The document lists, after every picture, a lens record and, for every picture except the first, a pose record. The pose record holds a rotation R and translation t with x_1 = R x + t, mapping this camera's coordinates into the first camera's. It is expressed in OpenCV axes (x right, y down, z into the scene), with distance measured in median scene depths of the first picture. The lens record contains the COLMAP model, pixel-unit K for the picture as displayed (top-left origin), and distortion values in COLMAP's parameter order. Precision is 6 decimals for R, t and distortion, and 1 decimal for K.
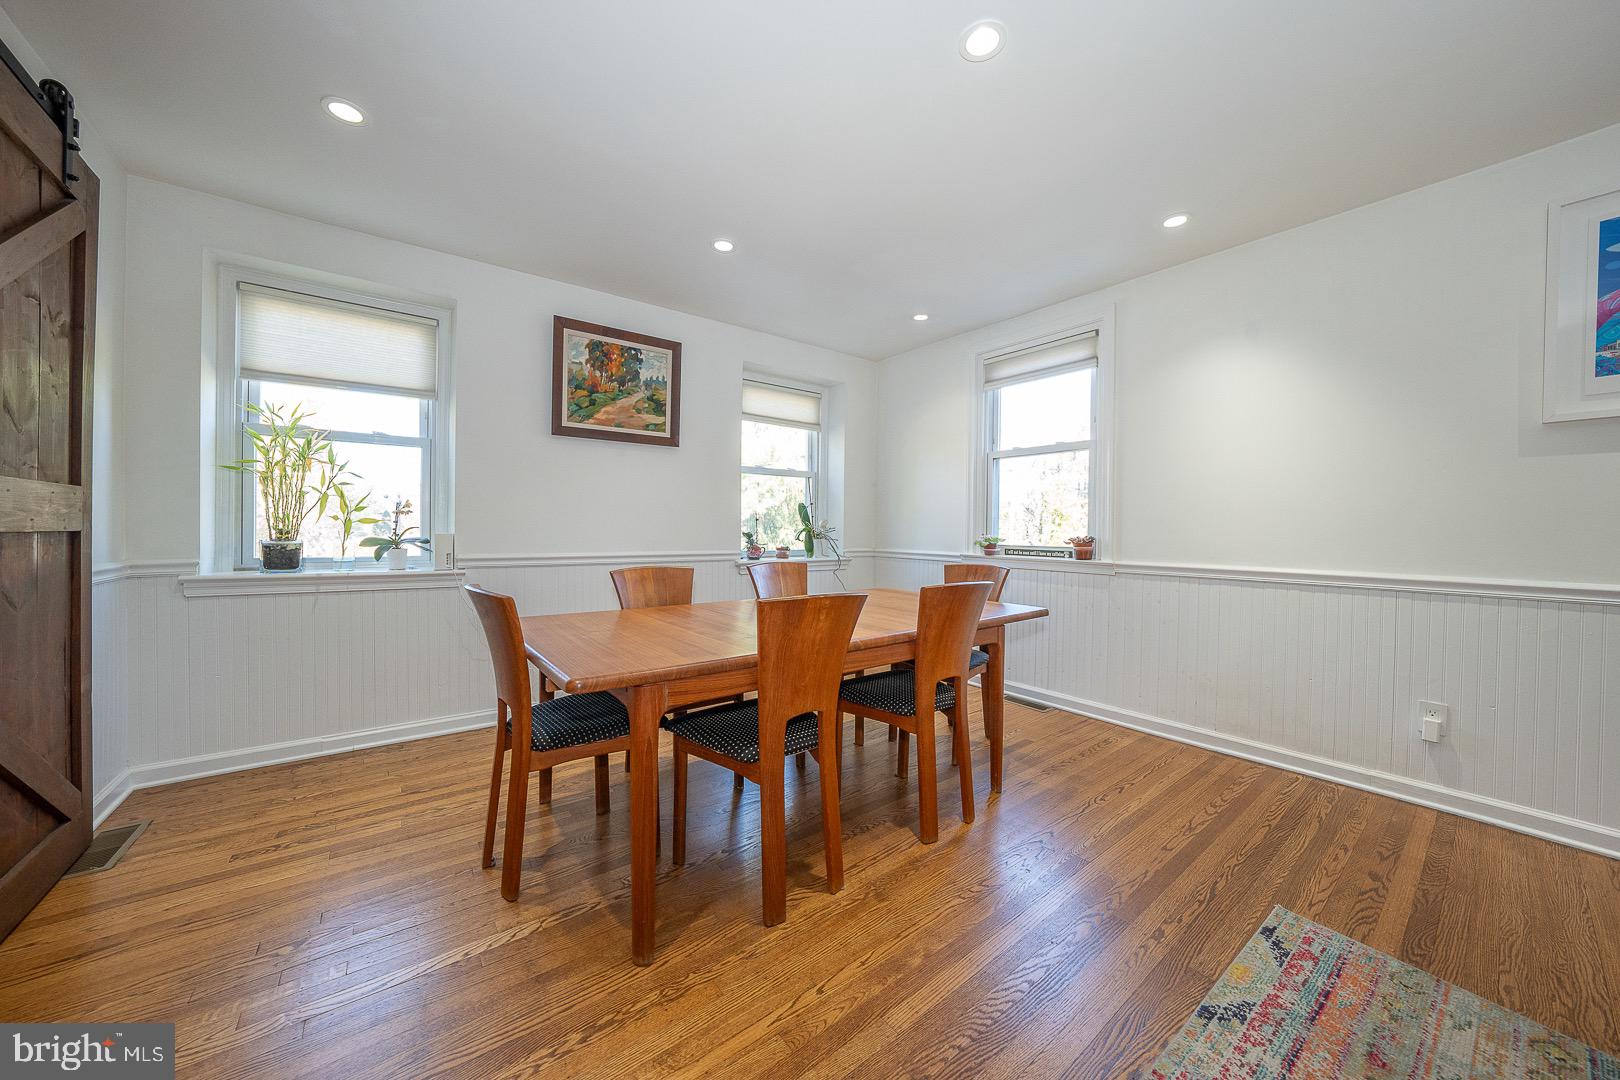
lens RADIAL K [[557.0, 0, 800.9], [0, 557.0, 531.3], [0, 0, 1]] dist [-0.020188, 0.002230]
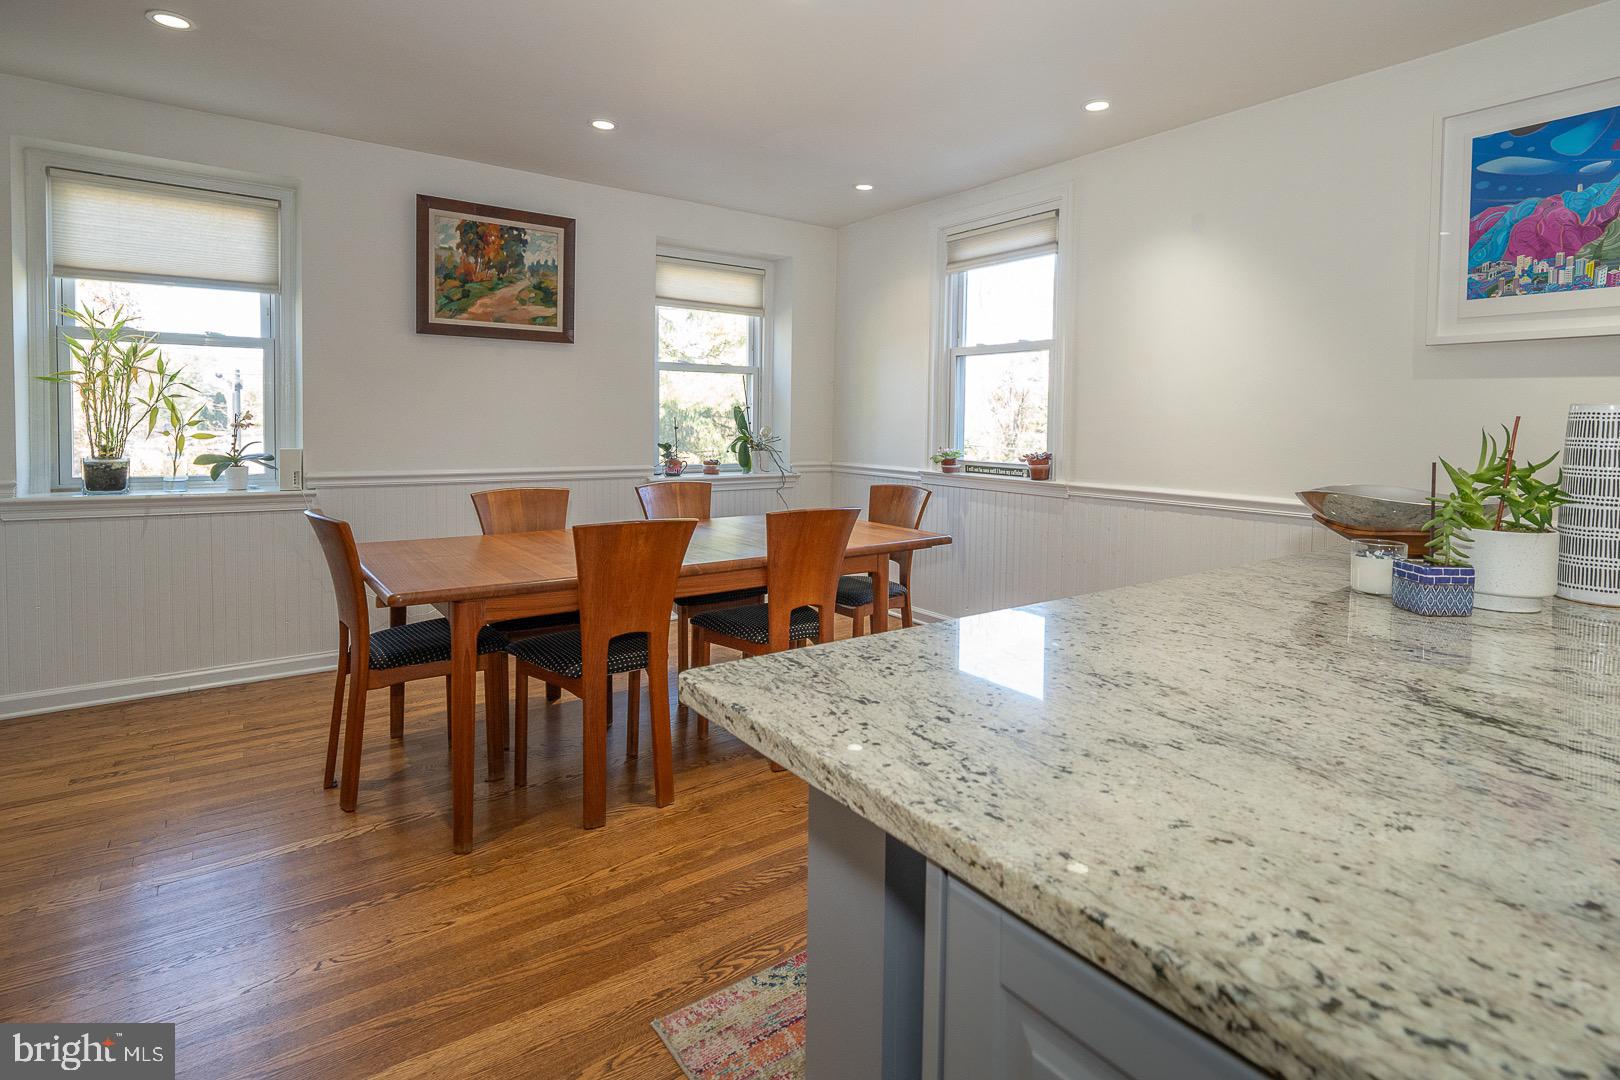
lens RADIAL K [[778.8, 0, 806.6], [0, 778.8, 448.3], [0, 0, 1]] dist [0.000919, -0.000699]
pose [[0.999994, 0.003300, -0.000795, 0.204852], [-0.003279, 0.999684, 0.024907, -0.035933], [0.000877, -0.024904, 0.999689, -0.278063]]
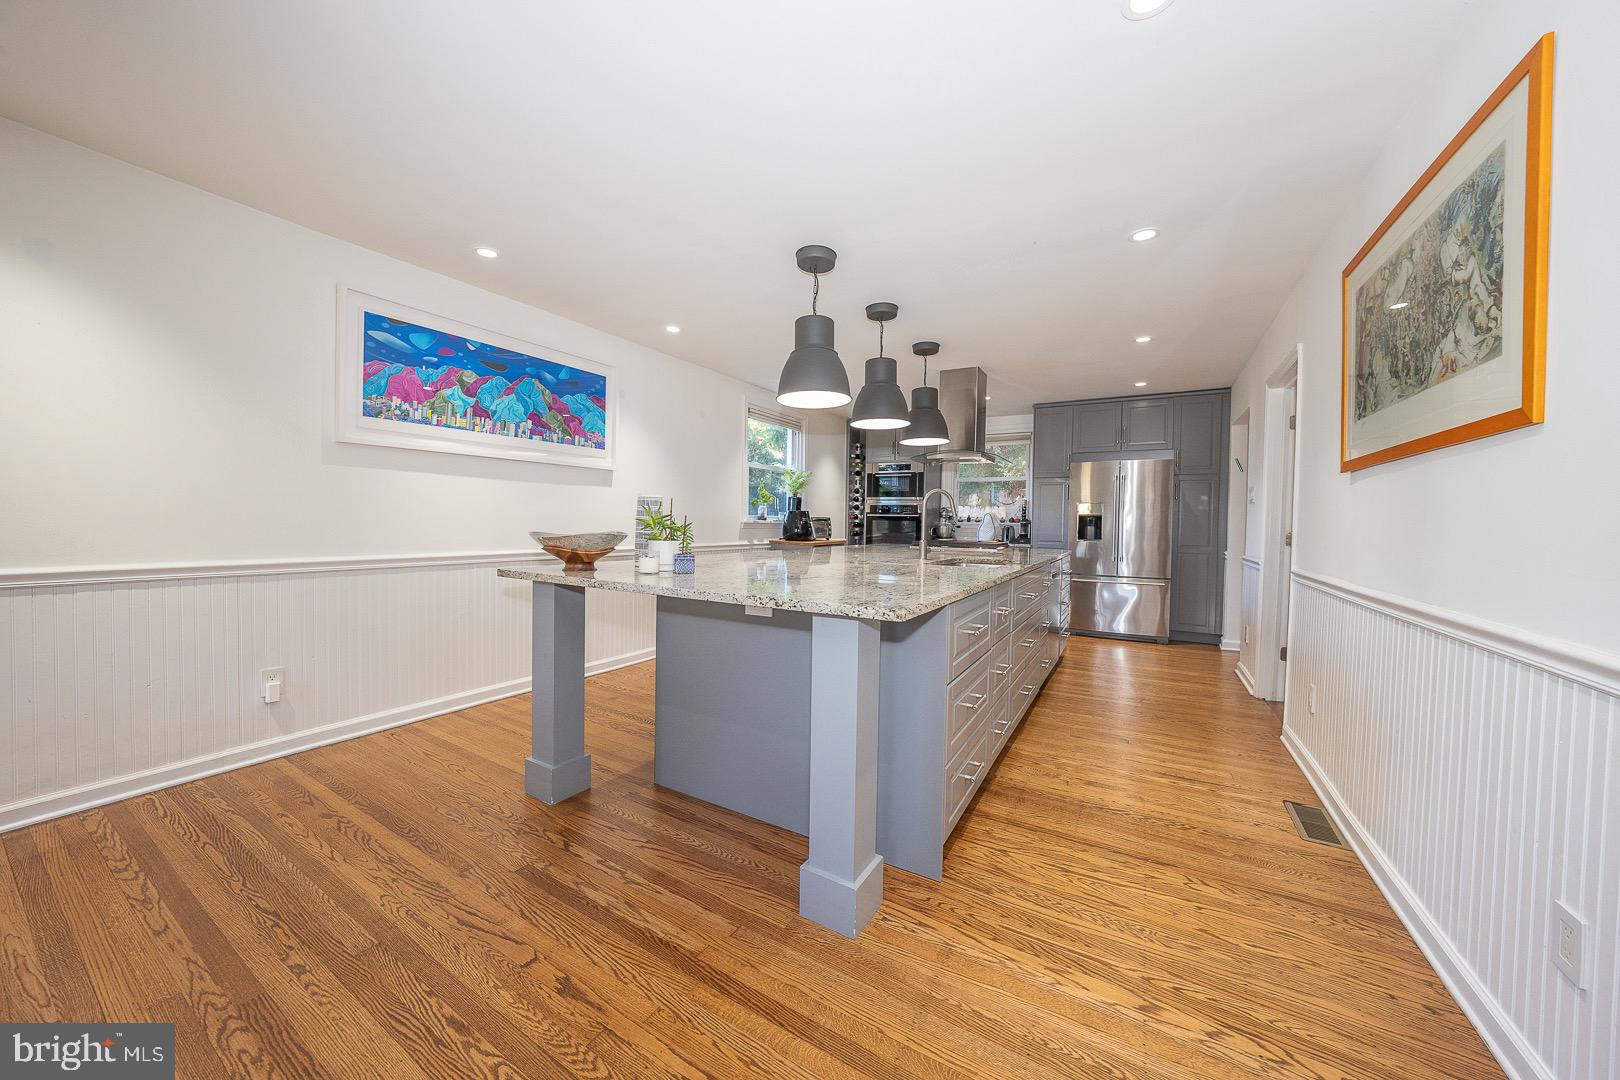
lens RADIAL K [[557.0, 0, 811.6], [0, 557.0, 535.2], [0, 0, 1]] dist [-0.020188, 0.002230]
pose [[-0.384118, -0.035324, 0.922608, -0.272245], [-0.007270, 0.999353, 0.035235, -0.015252], [-0.923255, 0.006828, -0.384127, 0.306408]]
